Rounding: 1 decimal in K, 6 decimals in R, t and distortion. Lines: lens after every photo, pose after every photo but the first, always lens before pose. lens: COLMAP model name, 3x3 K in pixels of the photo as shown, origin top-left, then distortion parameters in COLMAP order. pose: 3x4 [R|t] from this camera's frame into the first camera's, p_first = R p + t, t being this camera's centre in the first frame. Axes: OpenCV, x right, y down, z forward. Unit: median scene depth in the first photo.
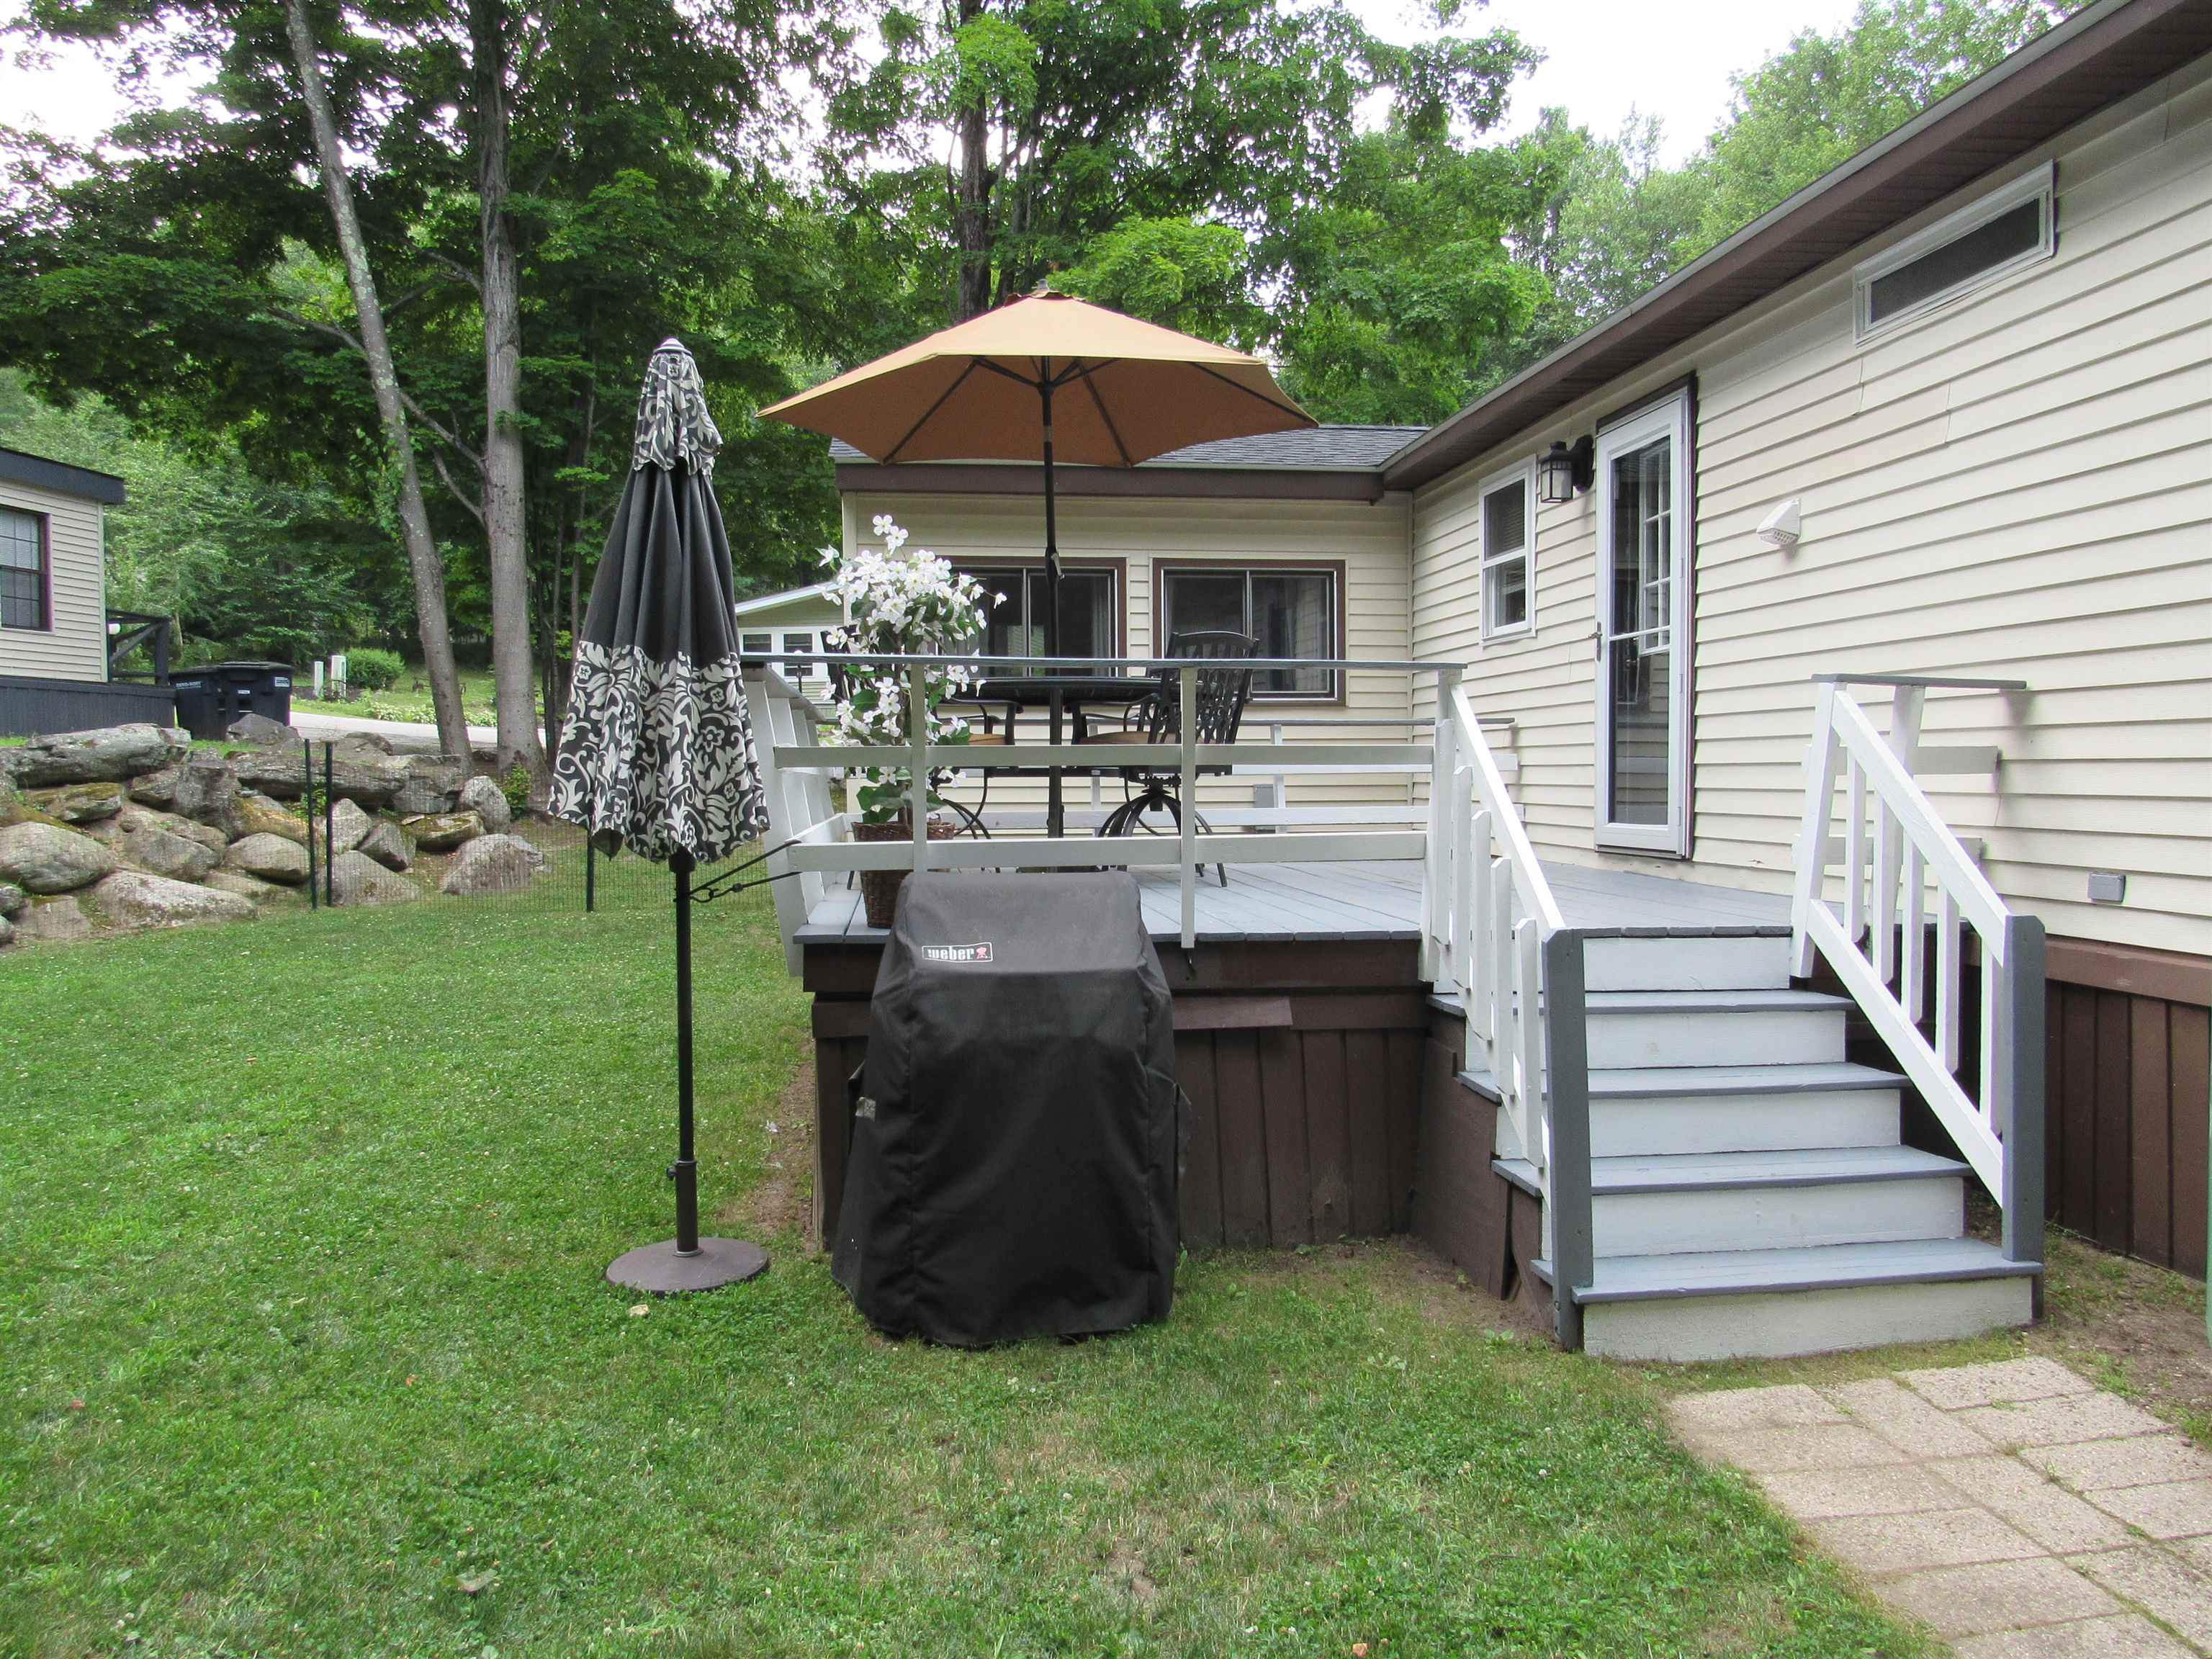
lens RADIAL K [[1591.6, 0, 1112.0], [0, 1591.6, 828.3], [0, 0, 1]] dist [-0.029538, 0.003360]
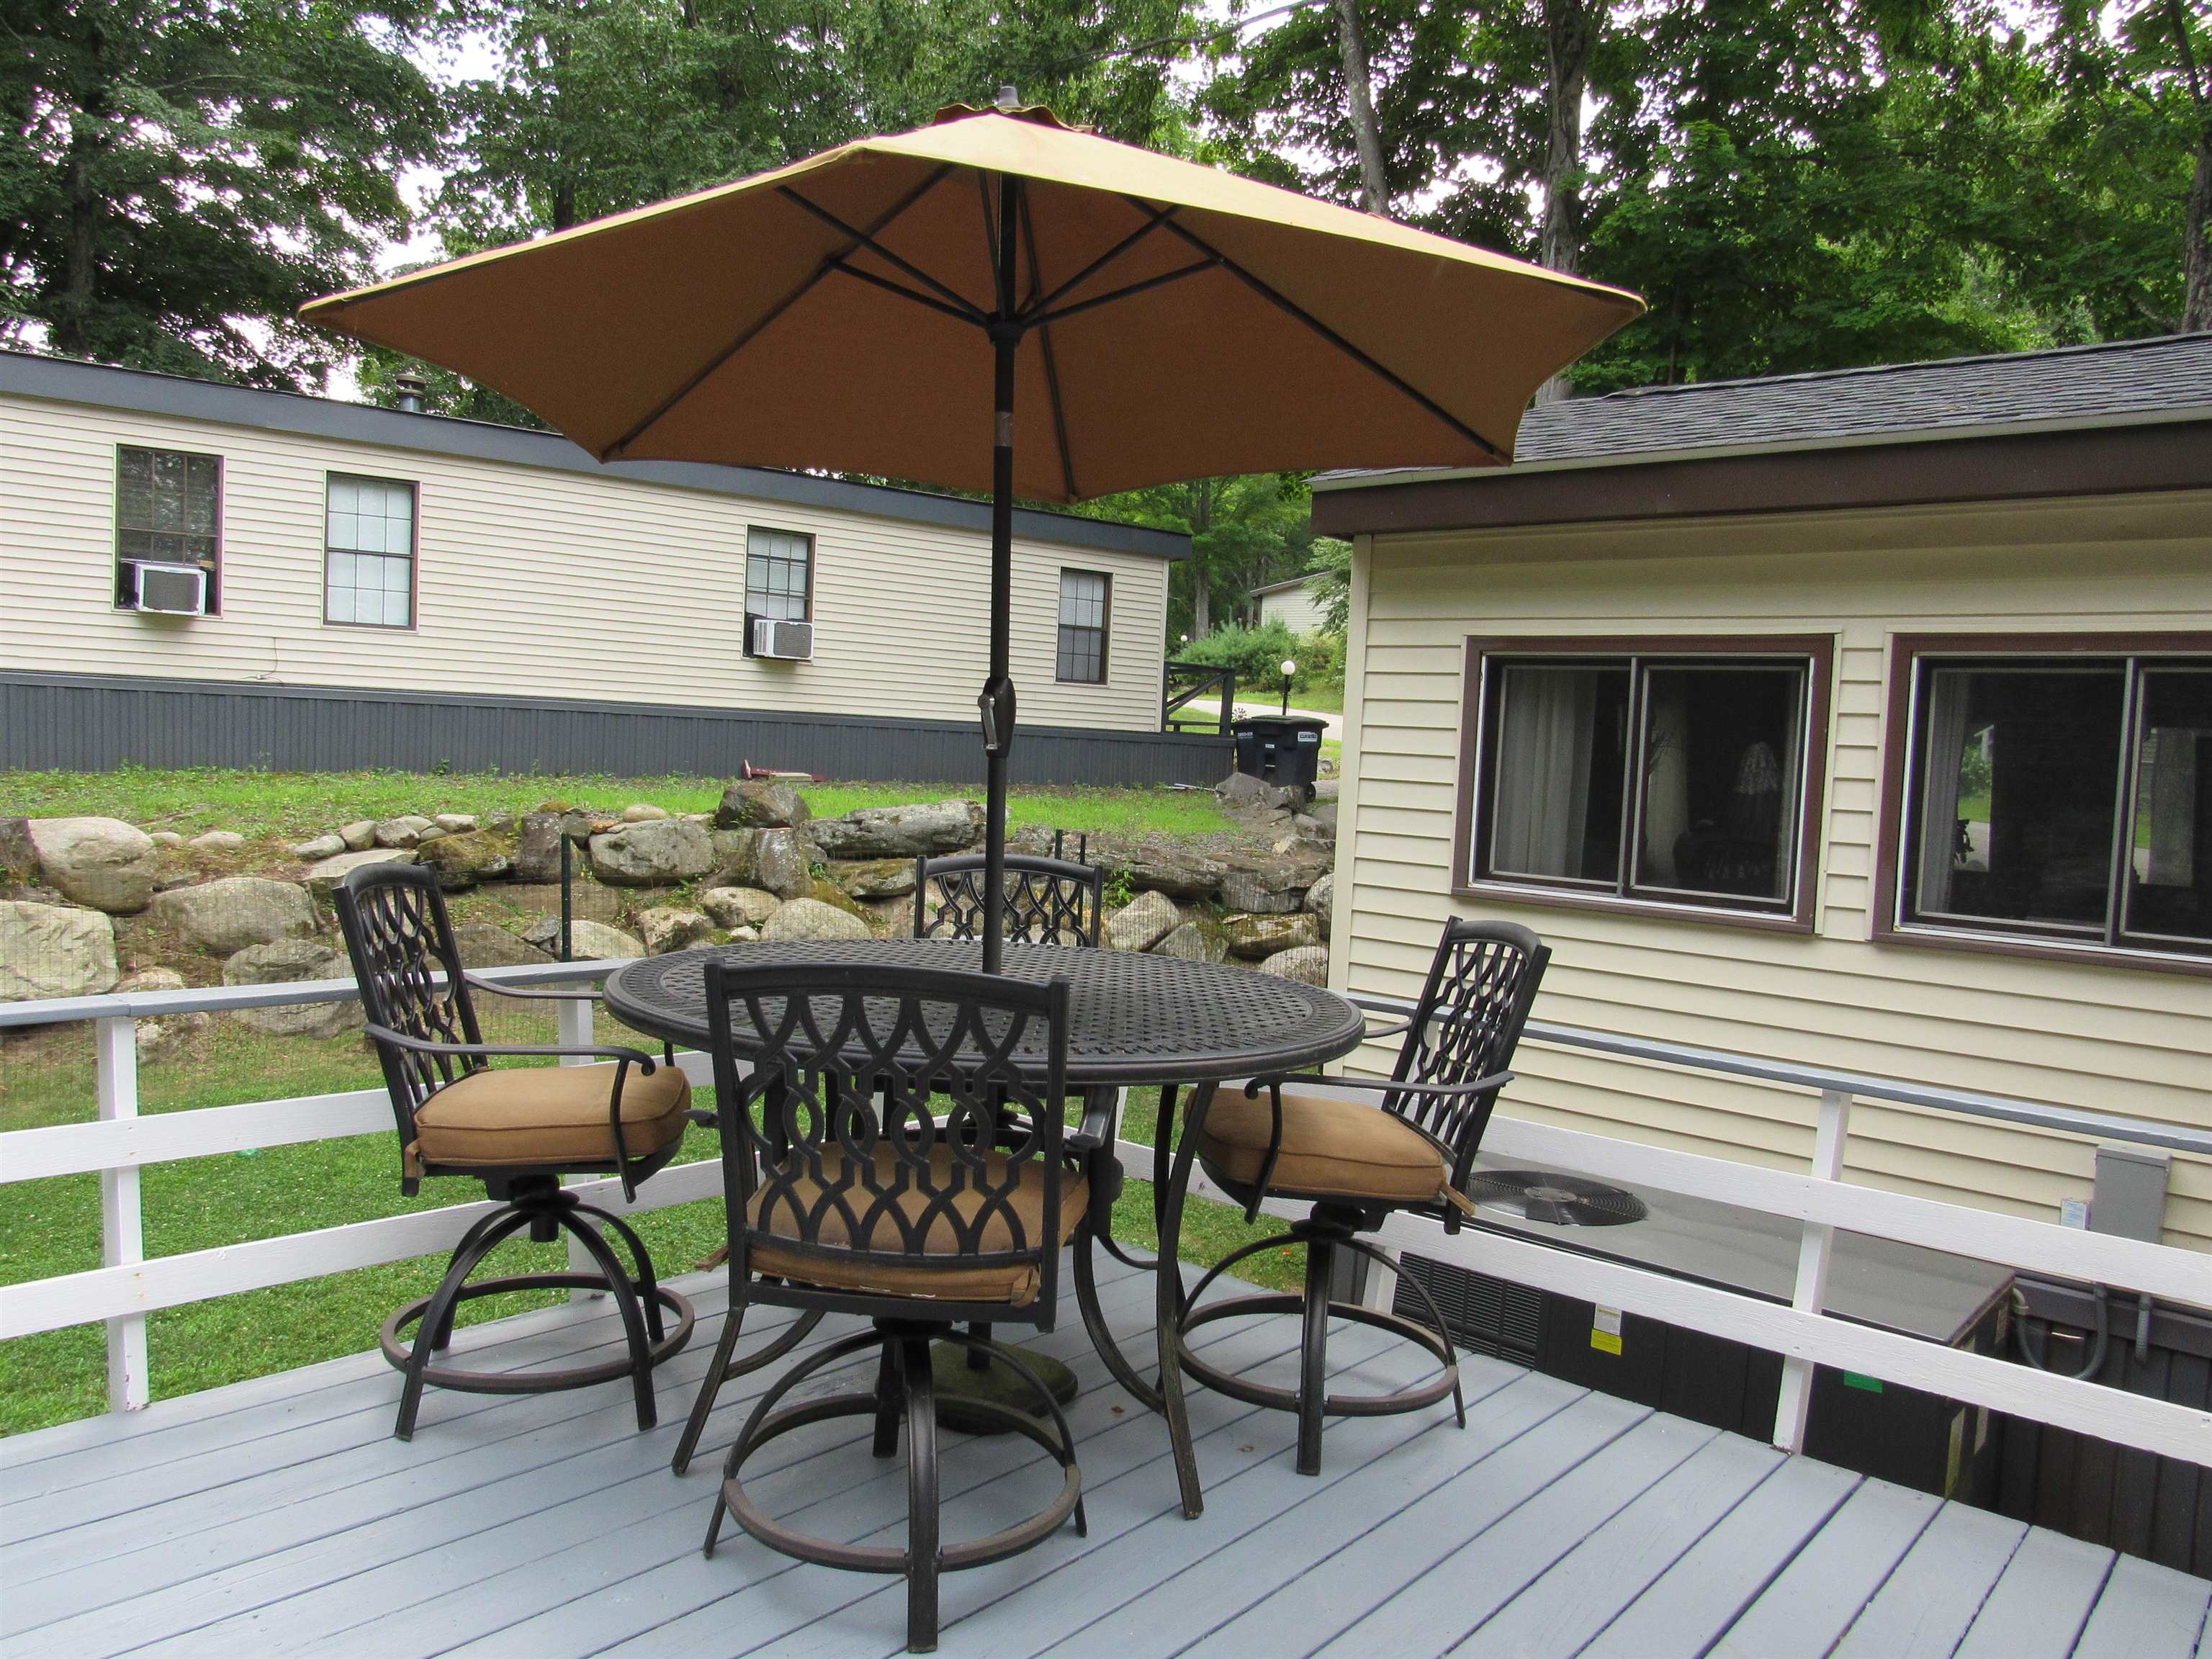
lens RADIAL K [[1591.6, 0, 1109.5], [0, 1591.6, 819.7], [0, 0, 1]] dist [-0.029538, 0.003360]
pose [[0.664238, 0.072837, -0.743964, 0.166304], [-0.082415, 0.996310, 0.023959, -0.078114], [0.742964, 0.045399, 0.667789, 0.375347]]
